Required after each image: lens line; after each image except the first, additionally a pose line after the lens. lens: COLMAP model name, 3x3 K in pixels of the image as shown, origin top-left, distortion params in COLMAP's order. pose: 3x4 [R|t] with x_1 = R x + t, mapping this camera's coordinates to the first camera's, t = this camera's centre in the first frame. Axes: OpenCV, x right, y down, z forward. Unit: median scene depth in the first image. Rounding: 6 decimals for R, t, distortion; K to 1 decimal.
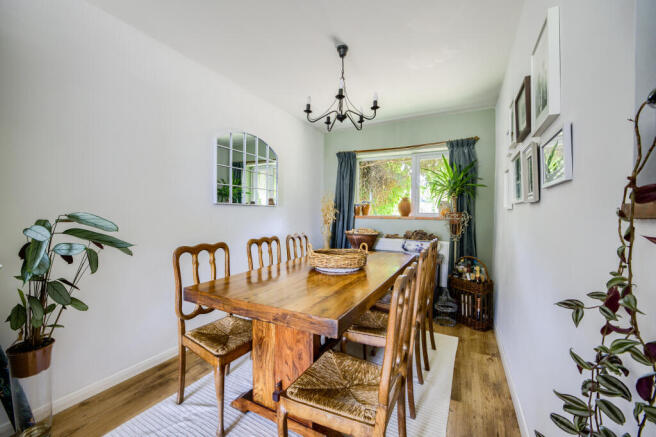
lens RADIAL K [[263.7, 0, 332.0], [0, 263.7, 219.4], [0, 0, 1]] dist [-0.014270, -0.000334]
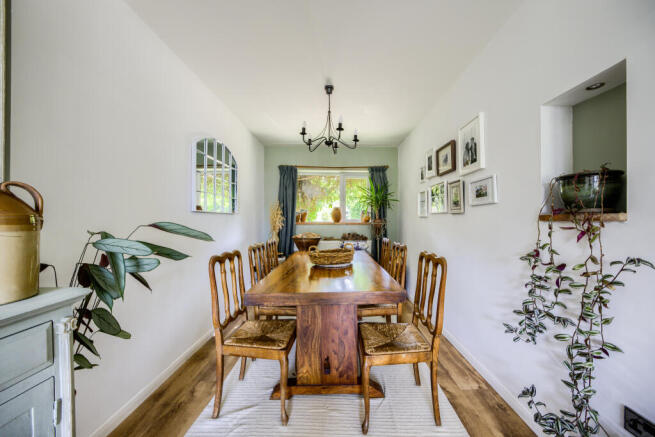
lens RADIAL K [[242.7, 0, 341.7], [0, 242.7, 223.0], [0, 0, 1]] dist [-0.020415, 0.000358]
pose [[0.868359, -0.017441, 0.495630, -0.312399], [0.023017, 0.999722, -0.005146, -0.002507], [-0.495402, 0.015877, 0.868519, -0.009852]]
